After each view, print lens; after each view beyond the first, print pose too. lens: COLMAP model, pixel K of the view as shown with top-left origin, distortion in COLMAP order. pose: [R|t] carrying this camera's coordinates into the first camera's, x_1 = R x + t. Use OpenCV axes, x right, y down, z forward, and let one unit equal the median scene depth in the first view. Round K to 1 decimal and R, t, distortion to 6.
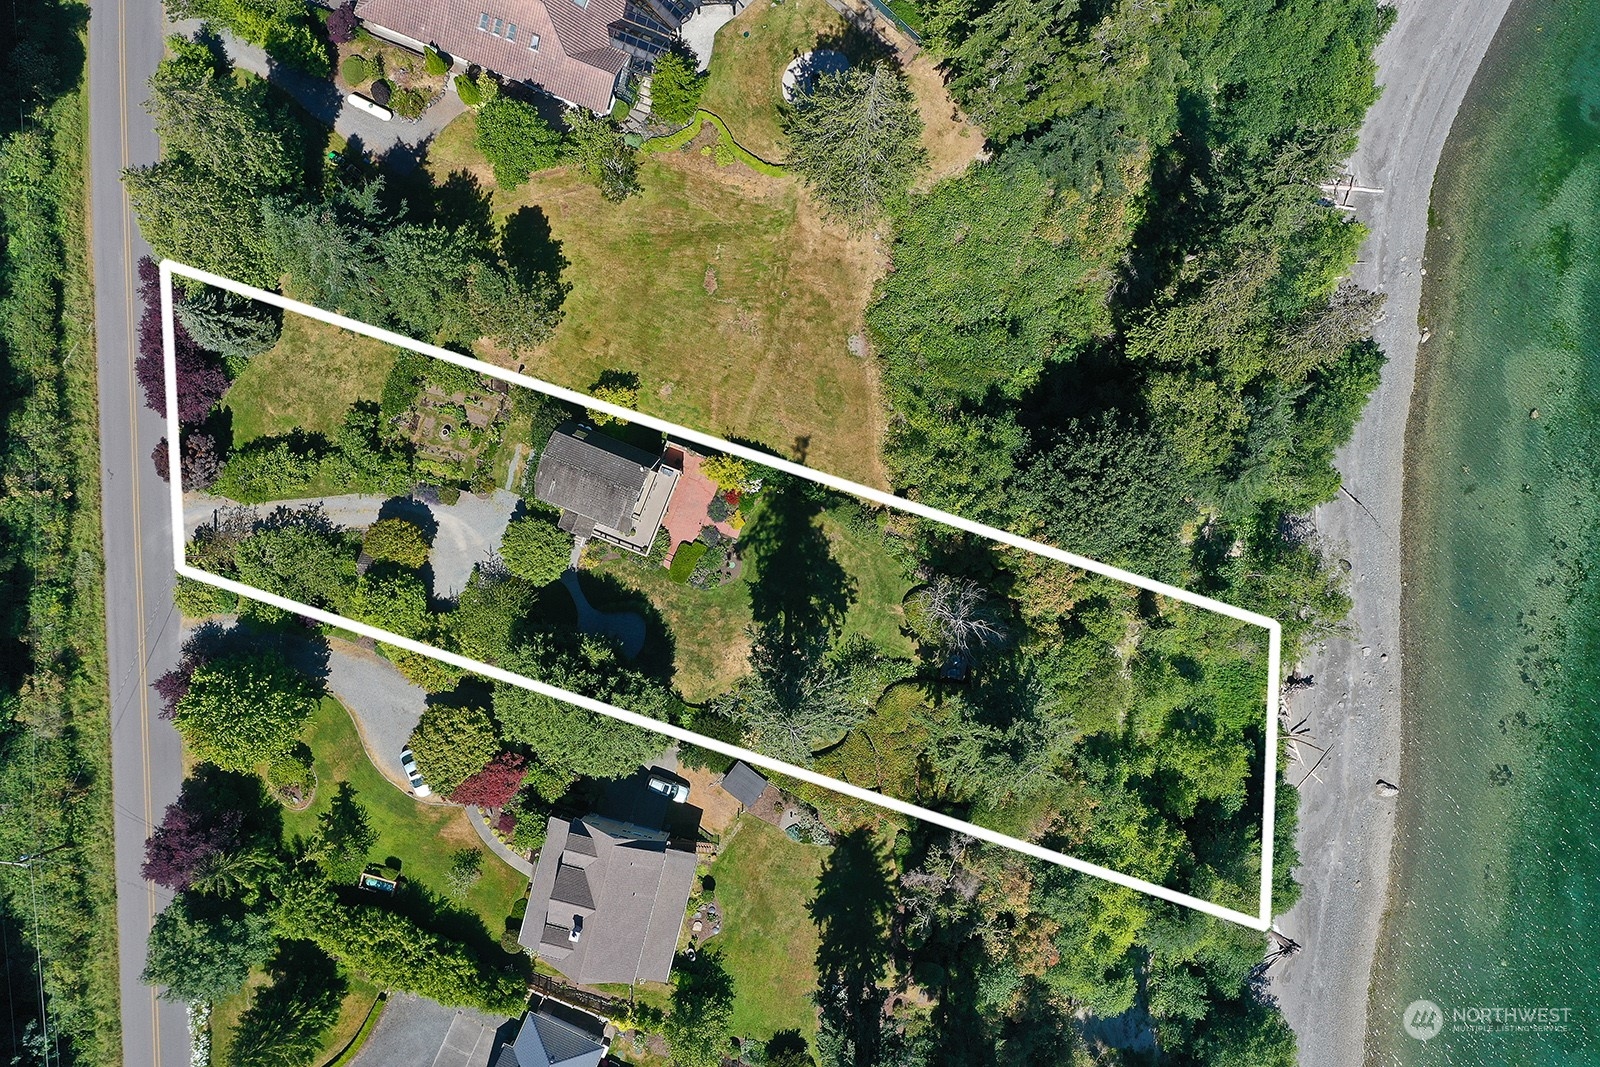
lens RADIAL K [[1271.7, 0, 799.4], [0, 1271.7, 532.7], [0, 0, 1]] dist [0.012574, -0.002323]
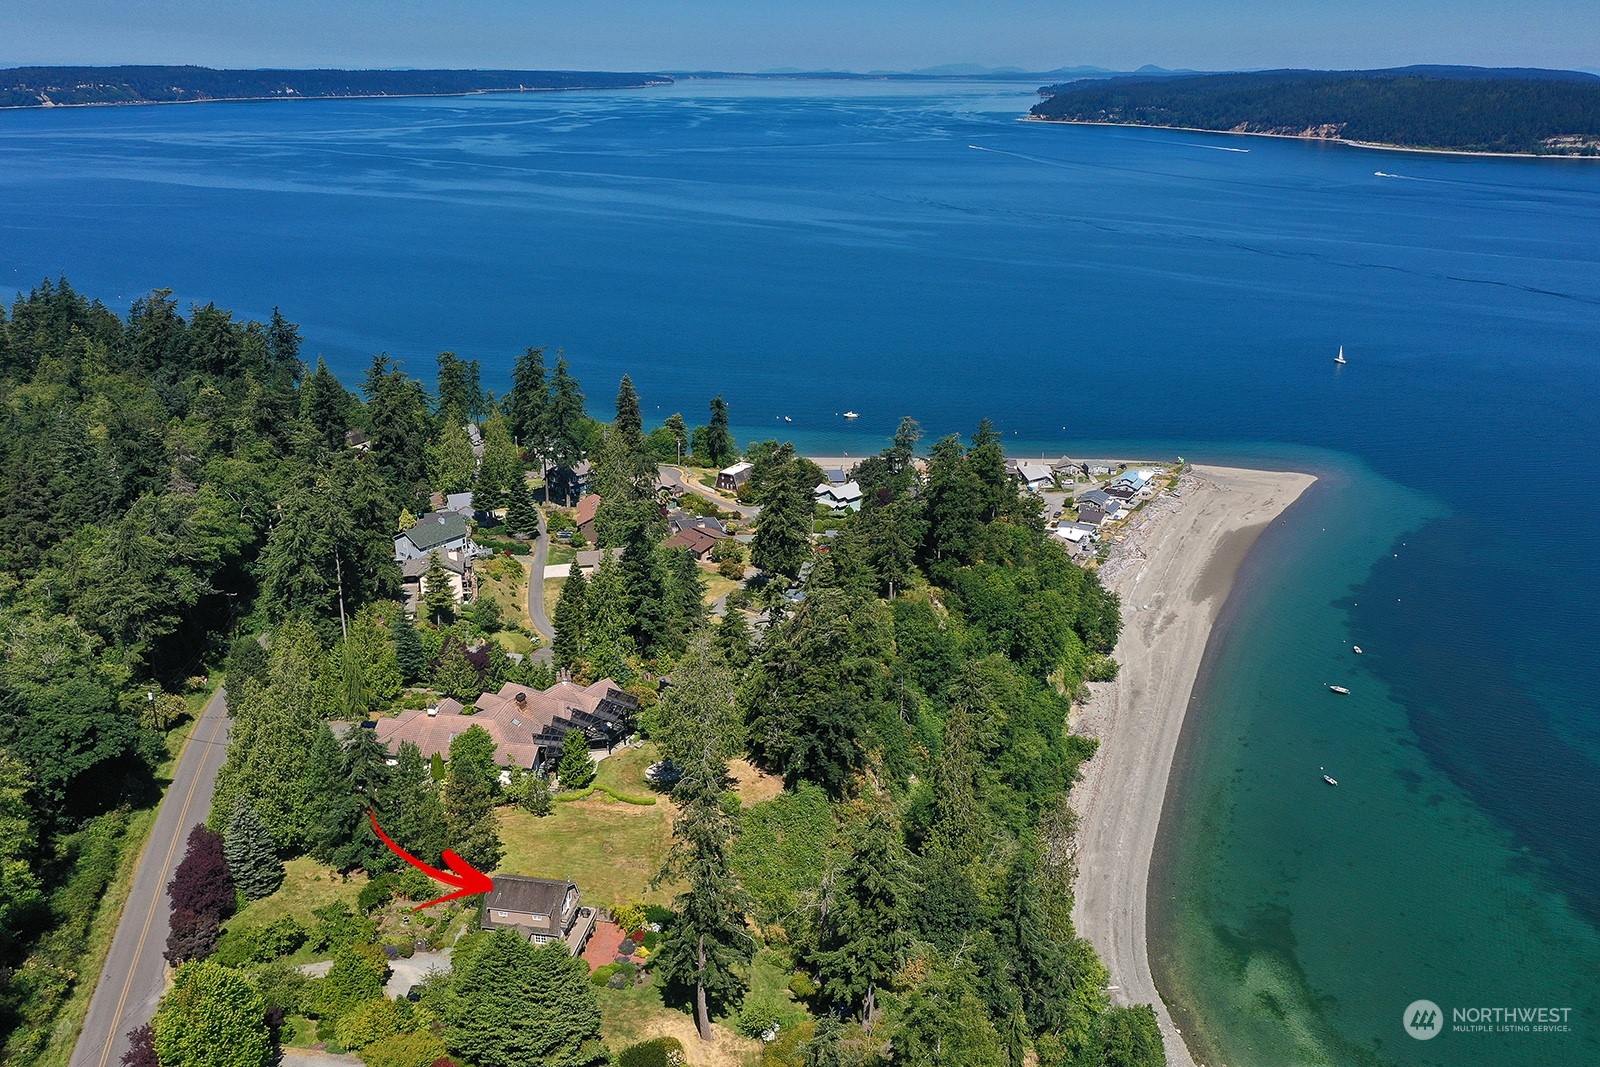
lens RADIAL K [[1271.7, 0, 800.5], [0, 1271.7, 531.5], [0, 0, 1]] dist [0.012574, -0.002323]
pose [[0.978462, -0.060128, 0.197475, -0.118197], [0.205333, 0.381788, -0.901153, 0.971228], [-0.021209, 0.922292, 0.385912, 0.145081]]
